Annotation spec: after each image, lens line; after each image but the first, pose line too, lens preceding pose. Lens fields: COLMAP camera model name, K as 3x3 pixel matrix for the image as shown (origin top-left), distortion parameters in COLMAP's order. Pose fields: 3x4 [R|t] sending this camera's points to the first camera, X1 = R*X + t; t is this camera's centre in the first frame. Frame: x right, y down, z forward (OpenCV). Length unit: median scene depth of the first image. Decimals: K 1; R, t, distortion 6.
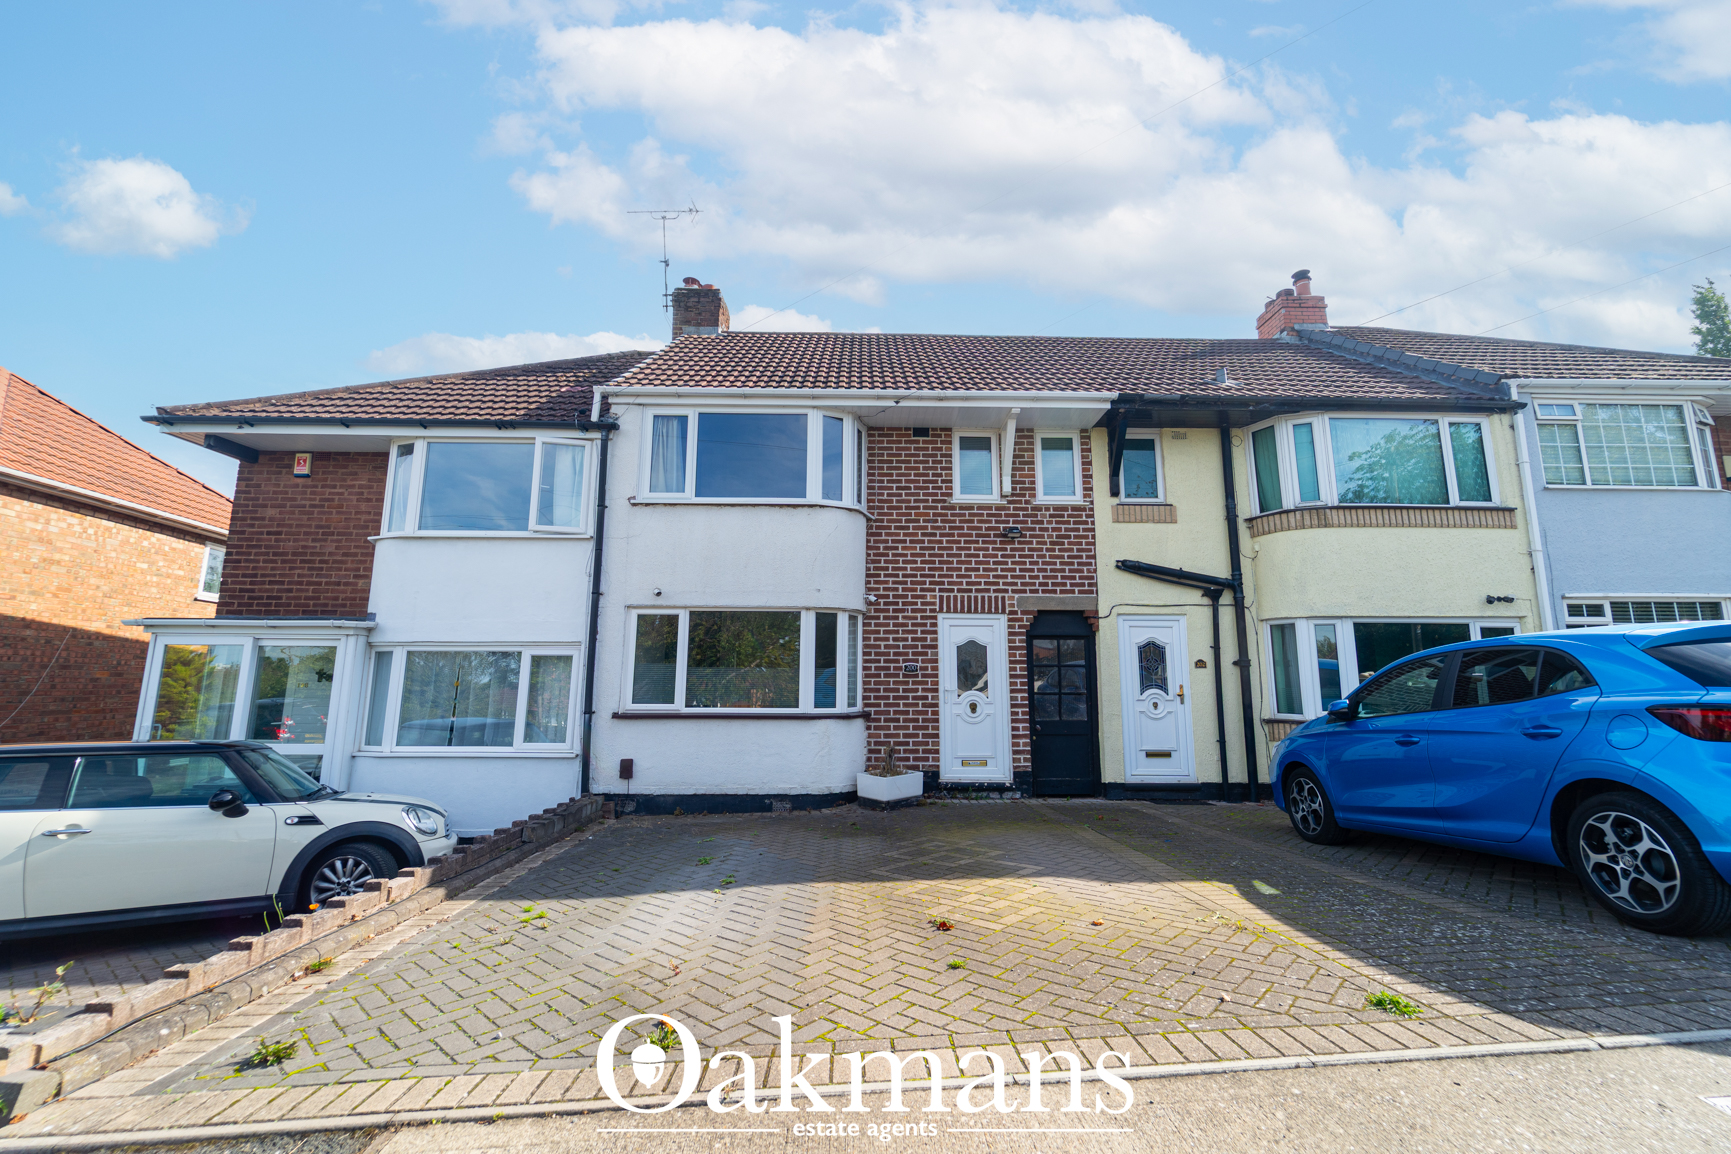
lens RADIAL K [[697.0, 0, 863.5], [0, 697.0, 569.2], [0, 0, 1]] dist [0.003524, -0.002592]
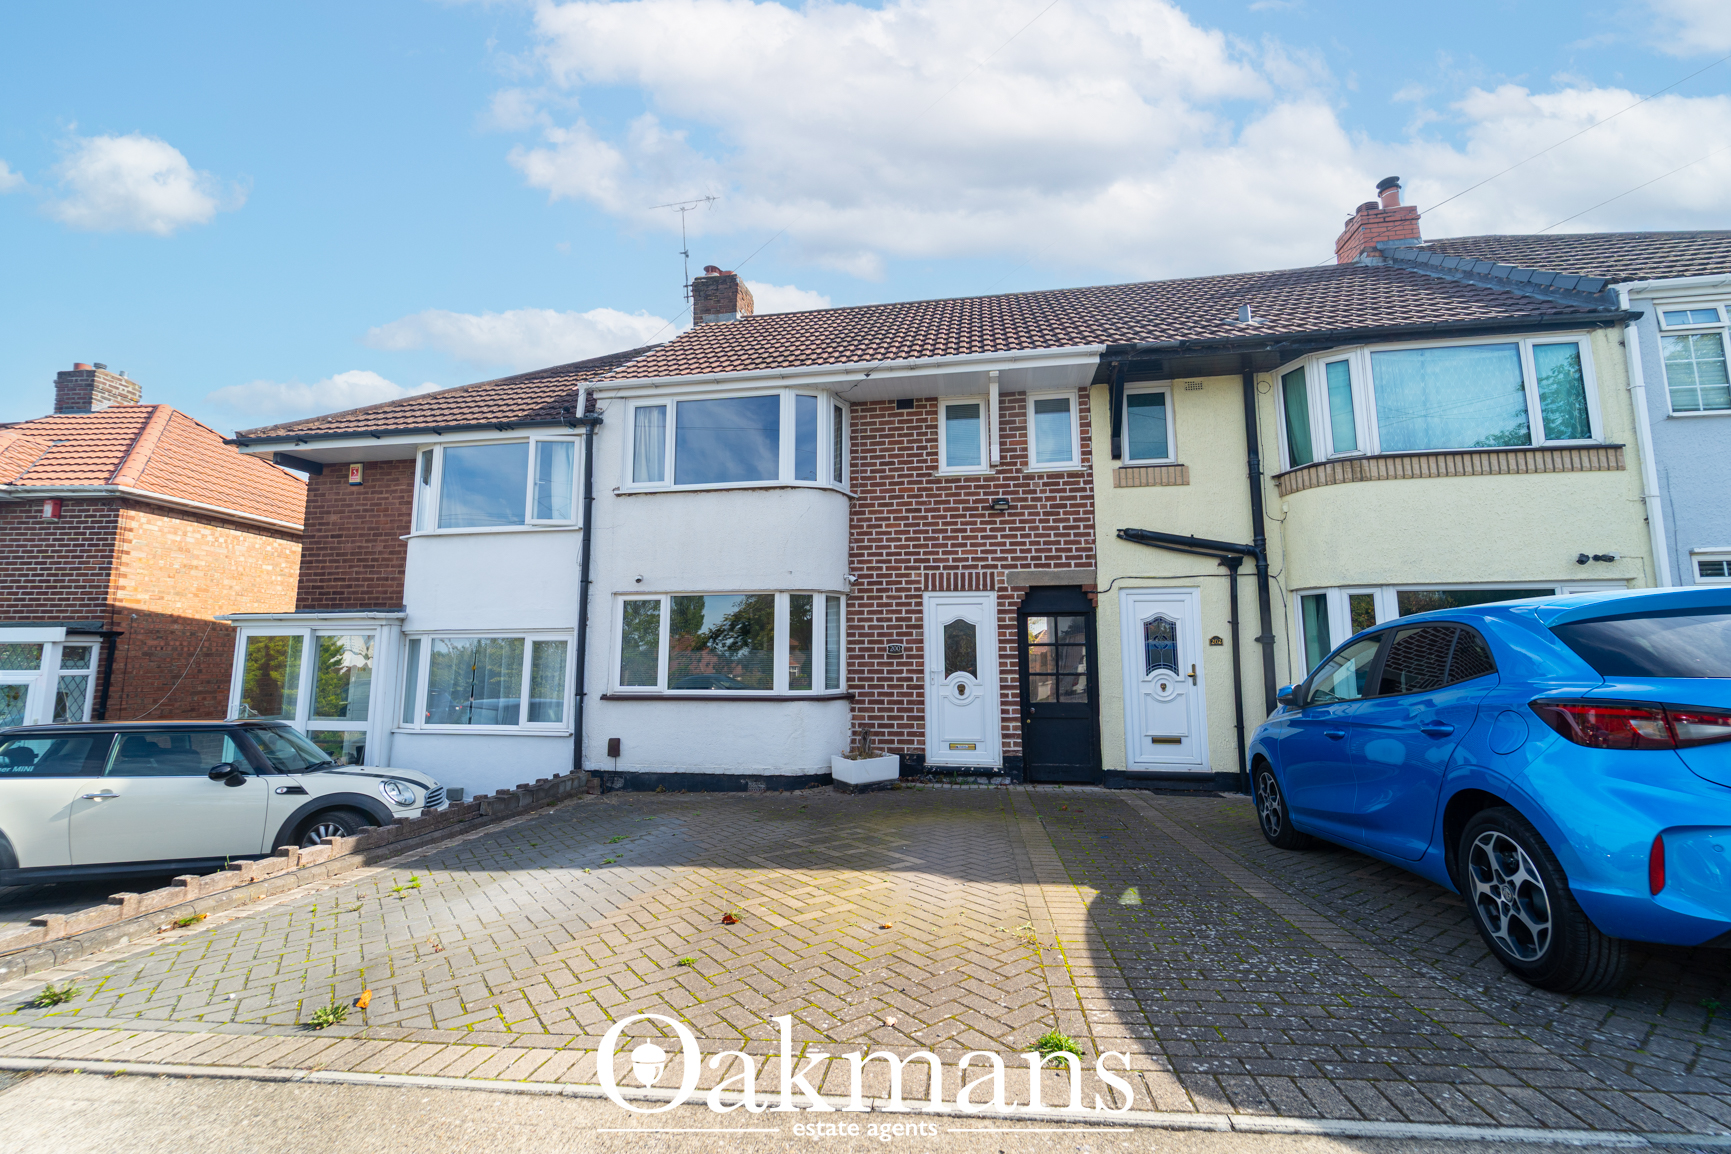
lens RADIAL K [[697.0, 0, 863.5], [0, 697.0, 569.2], [0, 0, 1]] dist [0.003524, -0.002592]
pose [[0.982512, -0.030991, -0.183602, 0.205805], [0.037106, 0.998862, 0.029963, -0.000124], [0.182464, -0.036252, 0.982544, 0.038918]]
